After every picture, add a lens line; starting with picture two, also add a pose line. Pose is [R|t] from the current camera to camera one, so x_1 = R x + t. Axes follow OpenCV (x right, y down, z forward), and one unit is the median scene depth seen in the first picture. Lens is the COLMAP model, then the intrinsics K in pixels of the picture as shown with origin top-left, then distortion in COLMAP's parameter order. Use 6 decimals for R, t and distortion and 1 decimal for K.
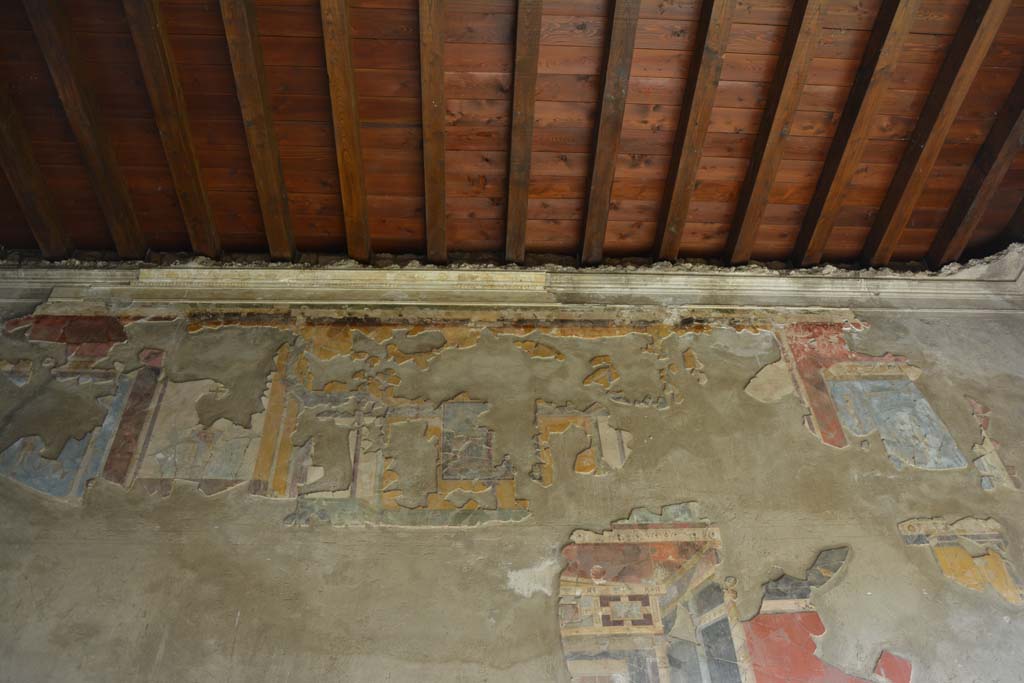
lens RADIAL K [[803.7, 0, 514.8], [0, 803.7, 338.2], [0, 0, 1]] dist [-0.159467, 0.120756]
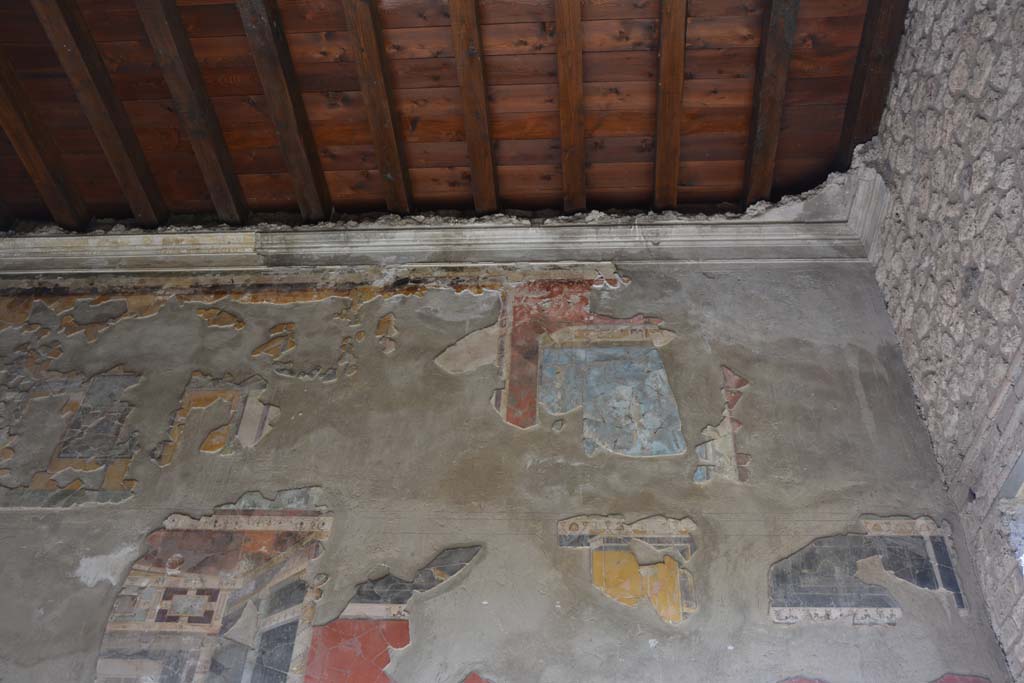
lens RADIAL K [[904.8, 0, 512.0], [0, 904.8, 341.5], [0, 0, 1]] dist [-0.110340, 0.169338]
pose [[0.989475, -0.015042, -0.143918, 0.568511], [0.017725, 0.999692, 0.017379, 0.033586], [0.143612, -0.019747, 0.989437, 0.060443]]
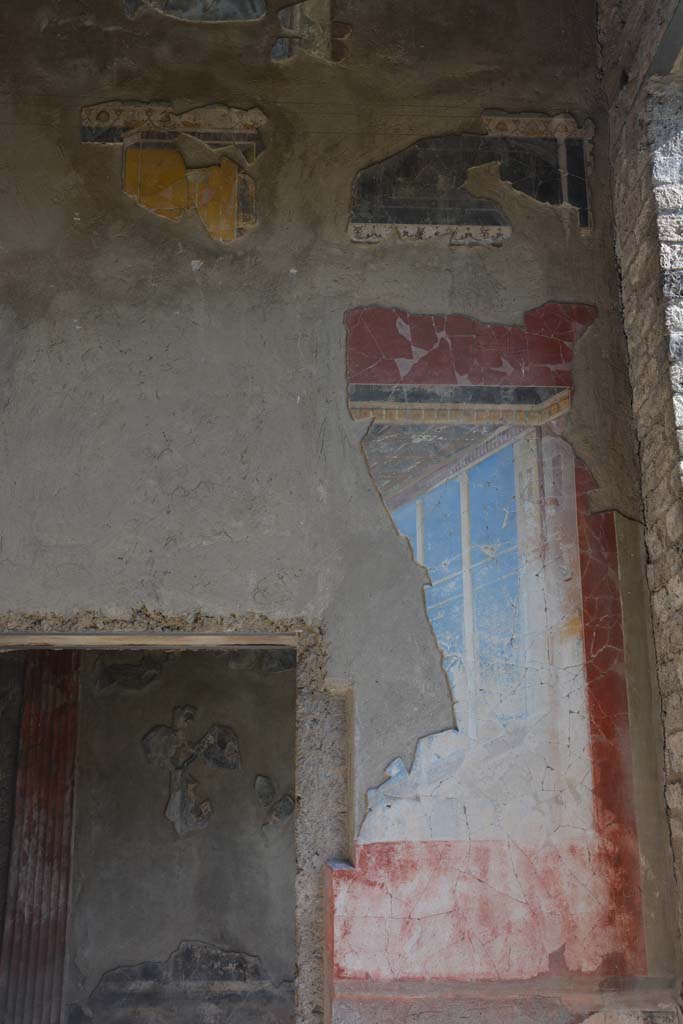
lens RADIAL K [[1035.6, 0, 341.5], [0, 1035.6, 512.0], [0, 0, 1]] dist [-0.067961, 0.263835]
pose [[0.999431, 0.029719, -0.015937, 0.697048], [-0.018801, 0.883374, 0.468292, 0.134070], [0.027995, -0.467726, 0.883430, 0.146740]]
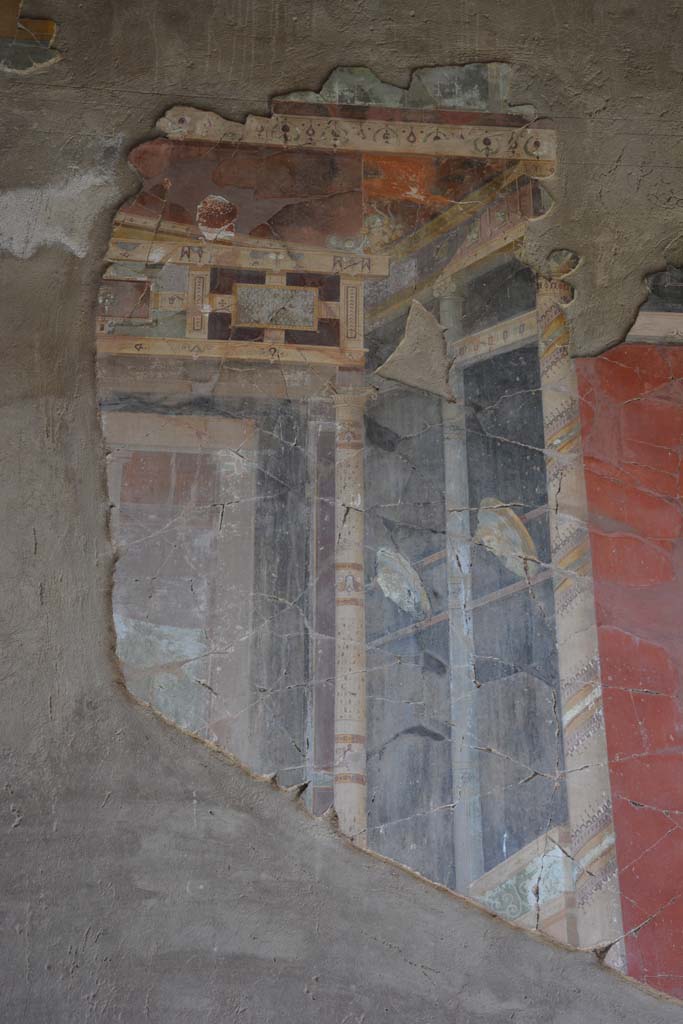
lens RADIAL K [[1626.5, 0, 341.5], [0, 1626.5, 512.0], [0, 0, 1]] dist [0.214164, 0.159144]
pose [[0.998585, 0.051365, 0.013754, 0.146950], [-0.053122, 0.952095, 0.301154, 0.172927], [0.002374, -0.301459, 0.953476, 0.176075]]
